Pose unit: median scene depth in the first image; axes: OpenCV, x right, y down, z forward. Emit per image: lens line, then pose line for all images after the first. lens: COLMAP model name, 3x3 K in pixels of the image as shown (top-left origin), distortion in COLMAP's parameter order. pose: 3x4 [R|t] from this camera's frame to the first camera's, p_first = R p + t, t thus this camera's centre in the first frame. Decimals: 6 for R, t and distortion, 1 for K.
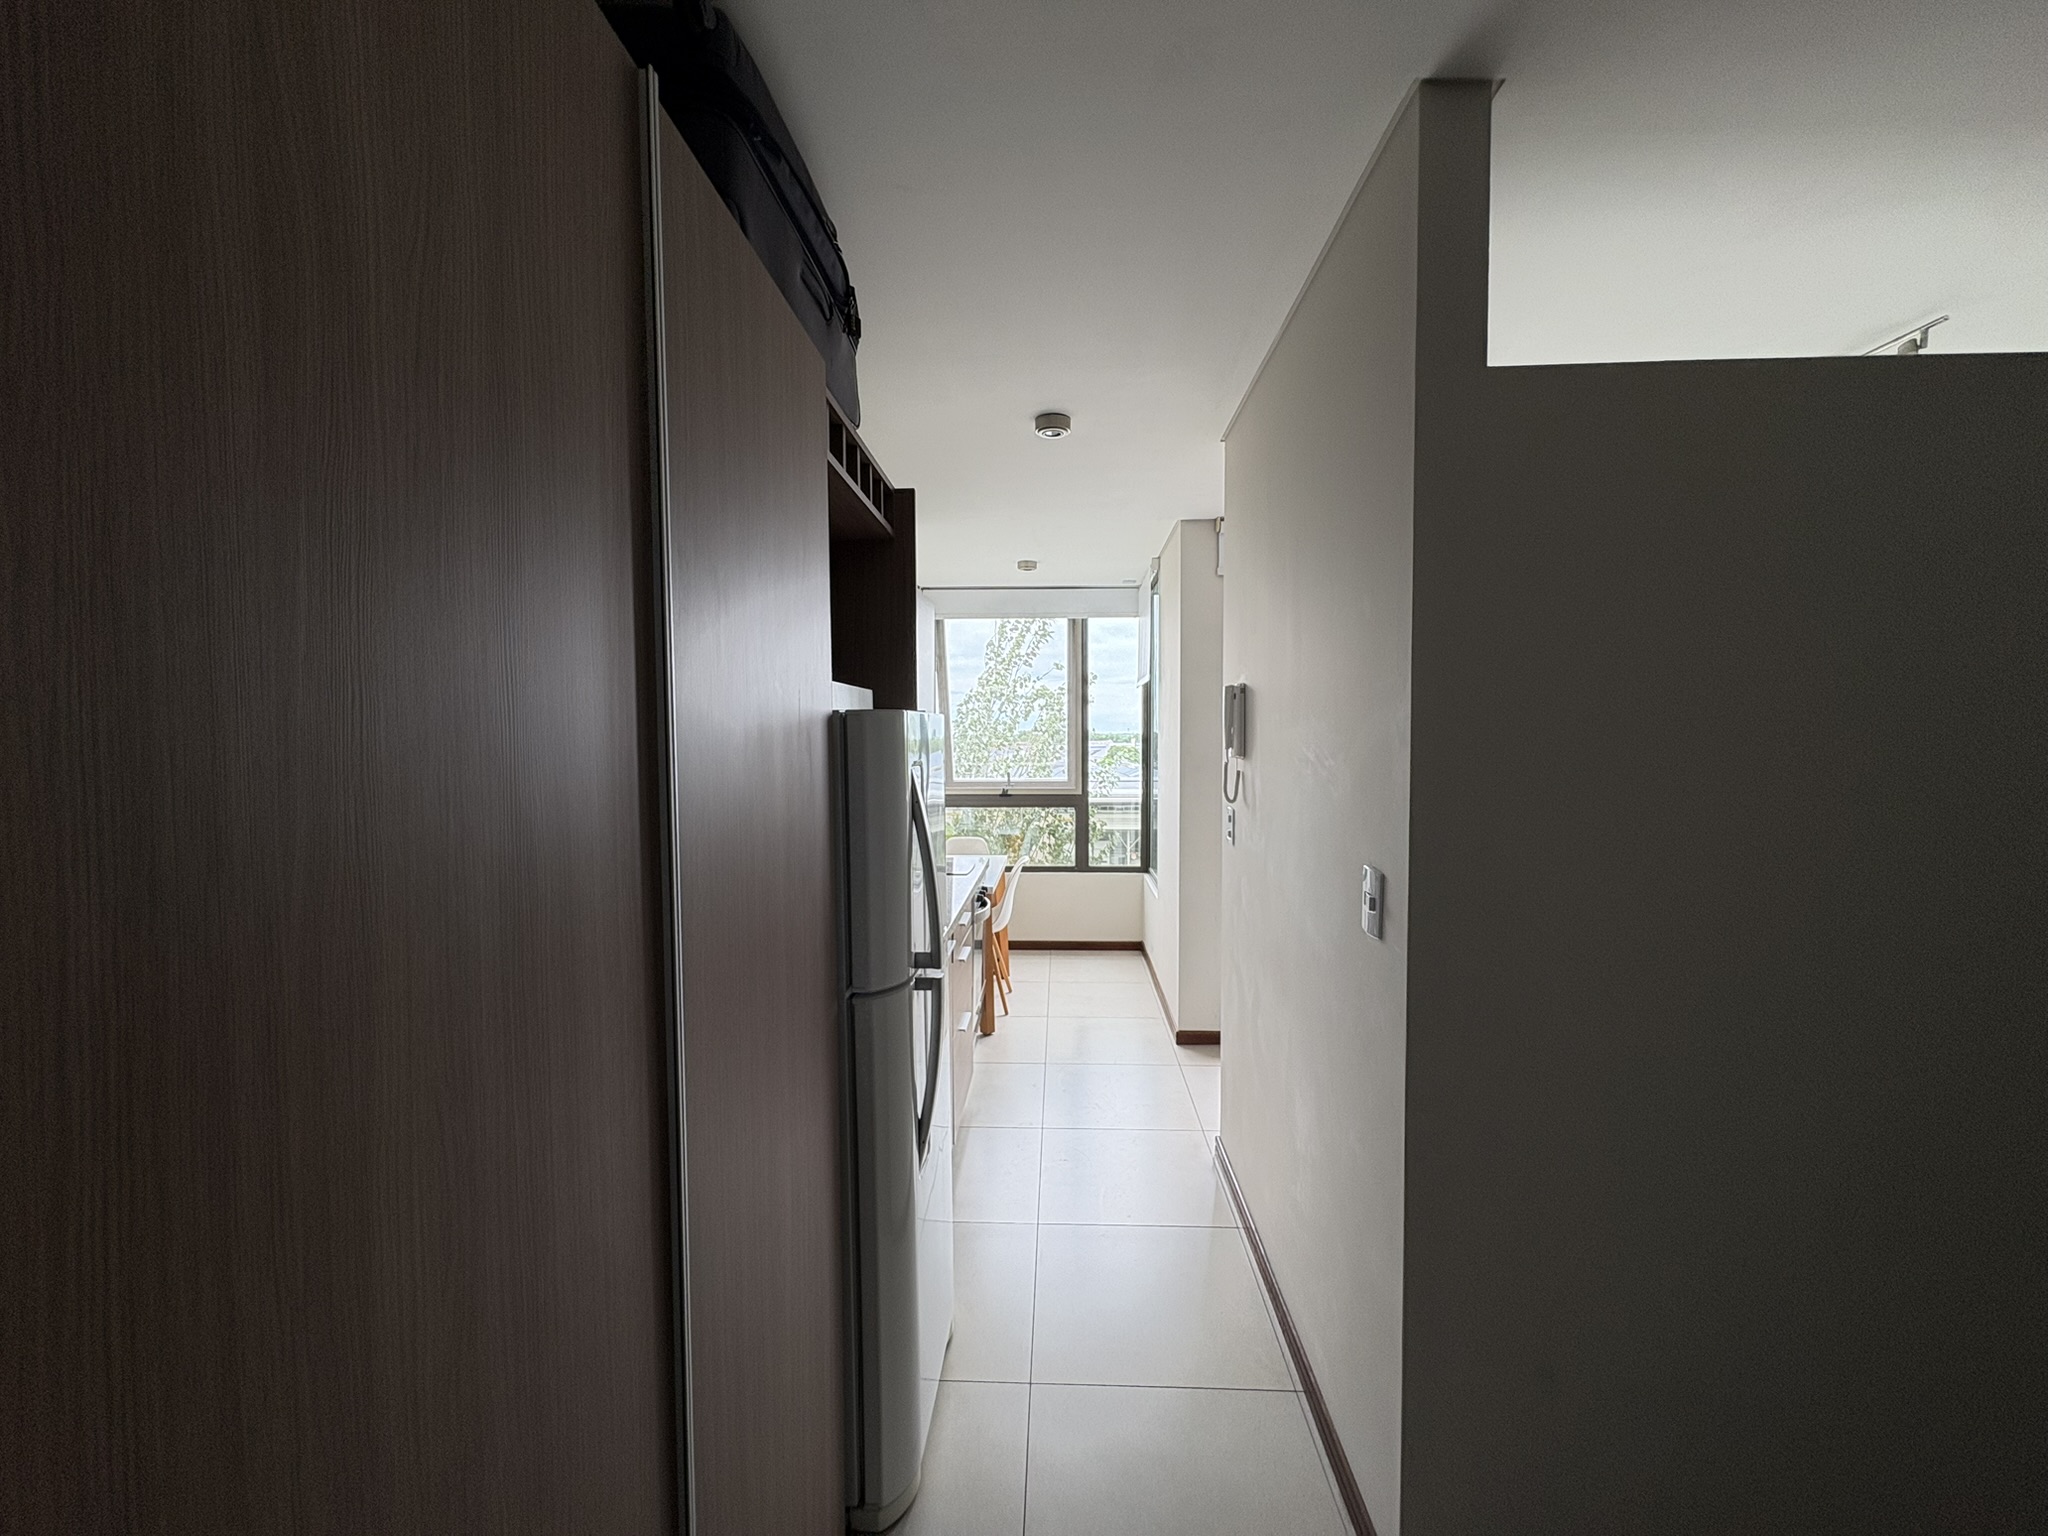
lens RADIAL K [[806.8, 0, 1022.7], [0, 806.8, 761.8], [0, 0, 1]] dist [-0.003897, -0.000102]
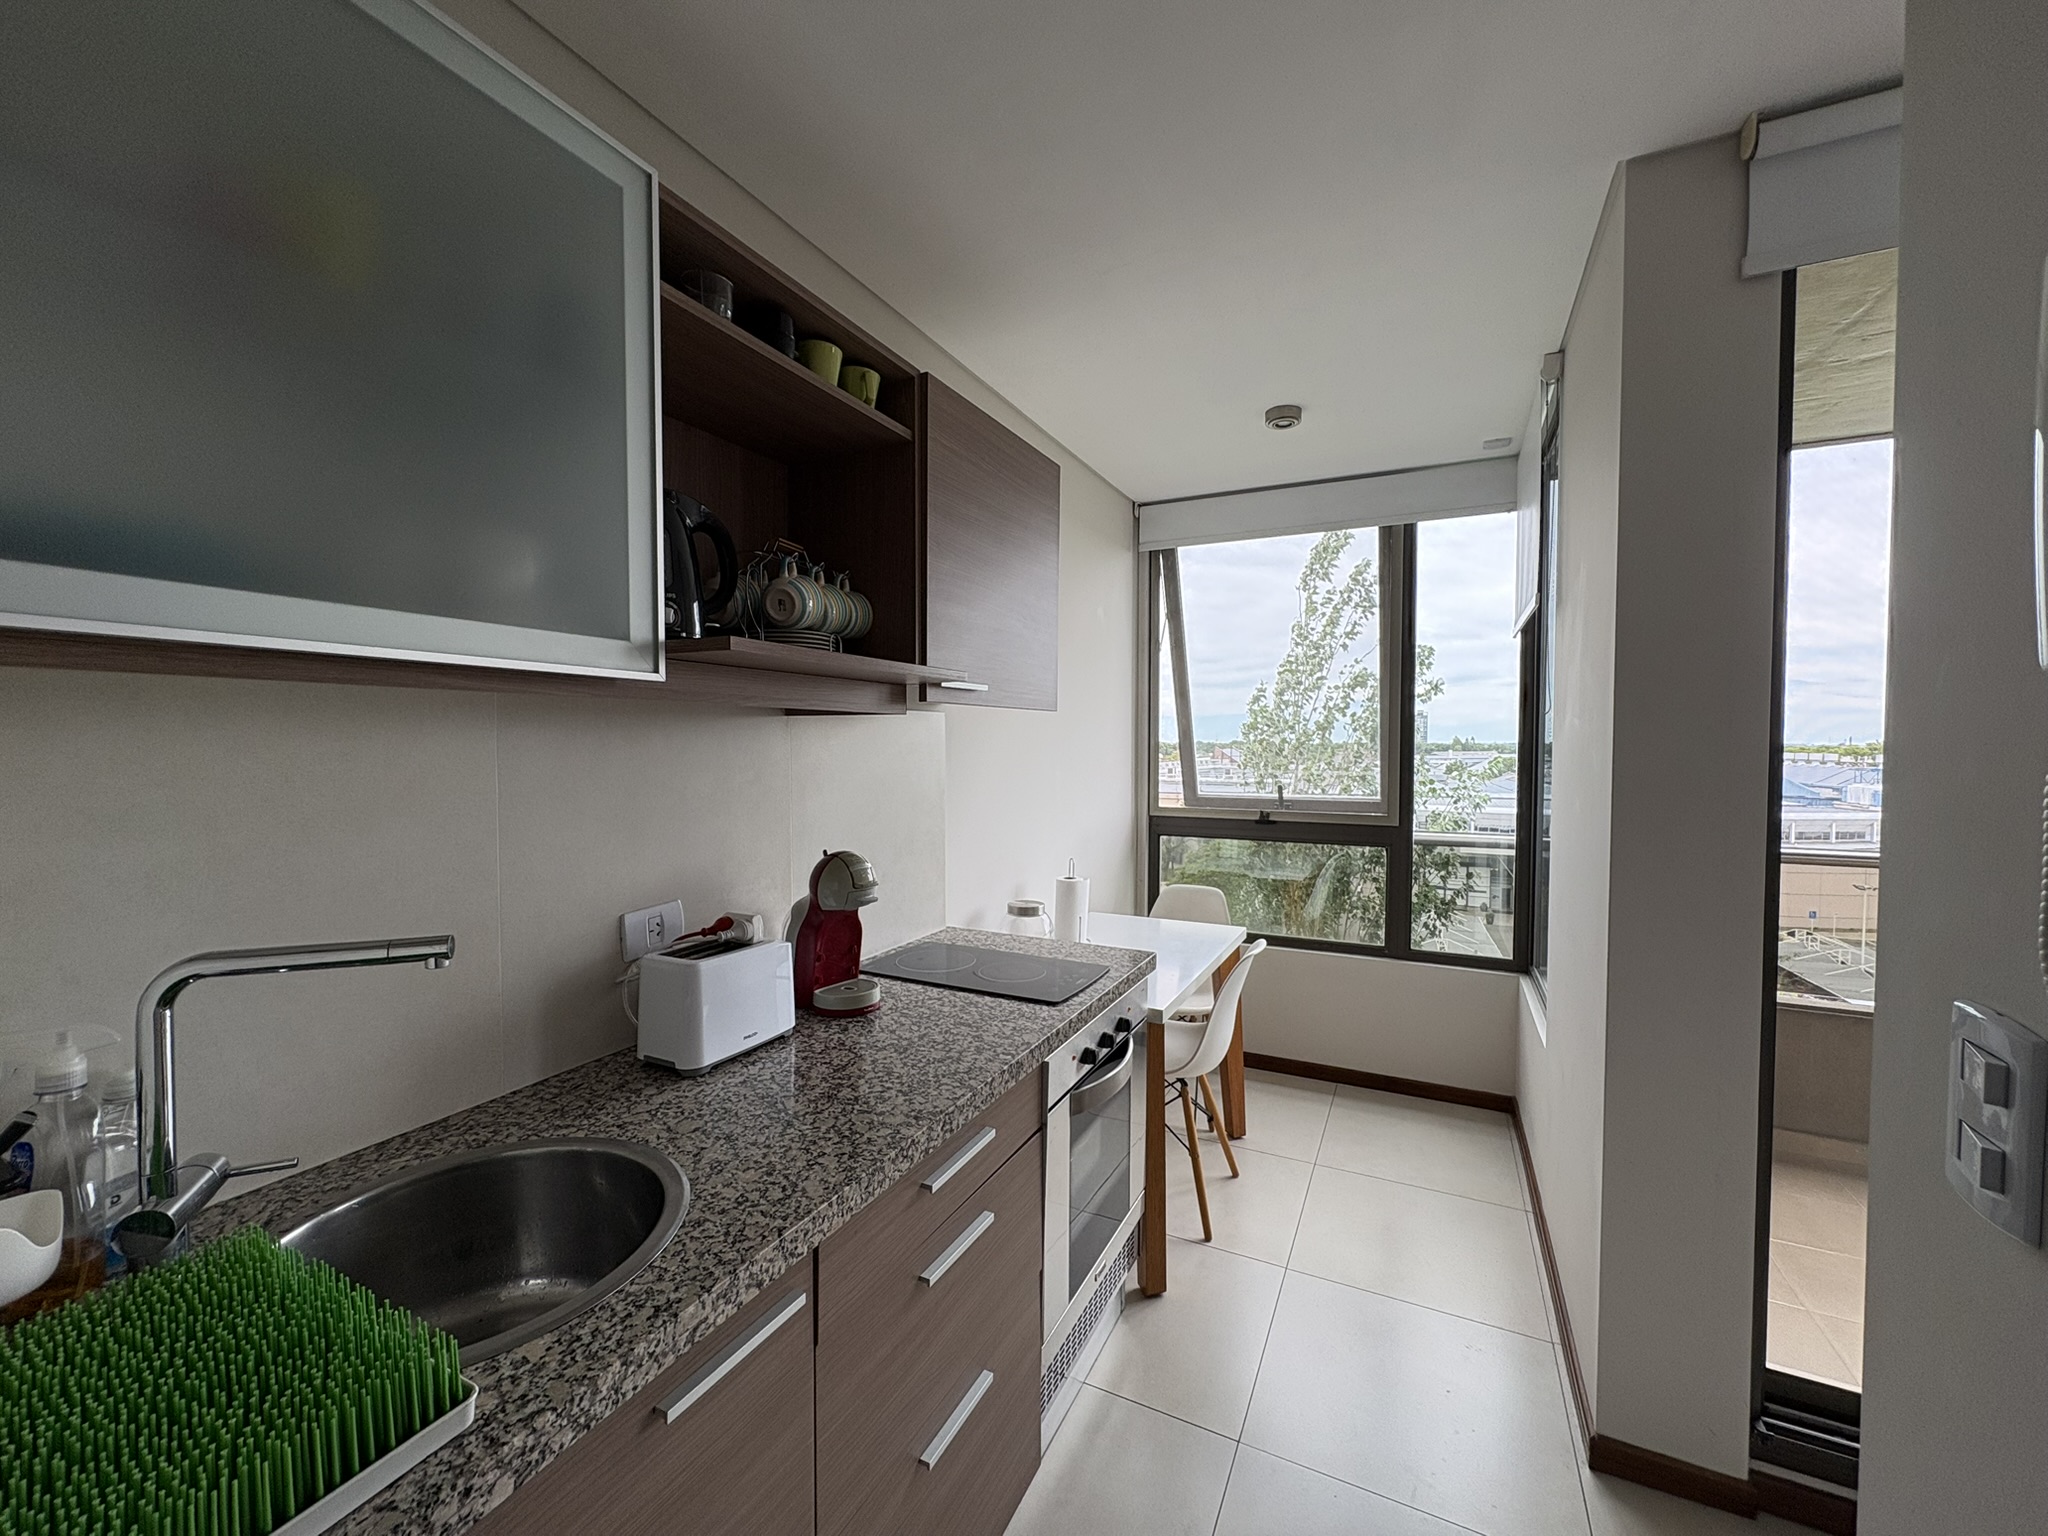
lens RADIAL K [[818.9, 0, 1024.0], [0, 818.9, 768.0], [0, 0, 1]] dist [-0.018434, -0.000090]
pose [[0.916494, 0.014691, -0.399778, 0.060544], [-0.015448, 0.999880, 0.001330, 0.002279], [0.399749, 0.004957, 0.916611, 0.362466]]
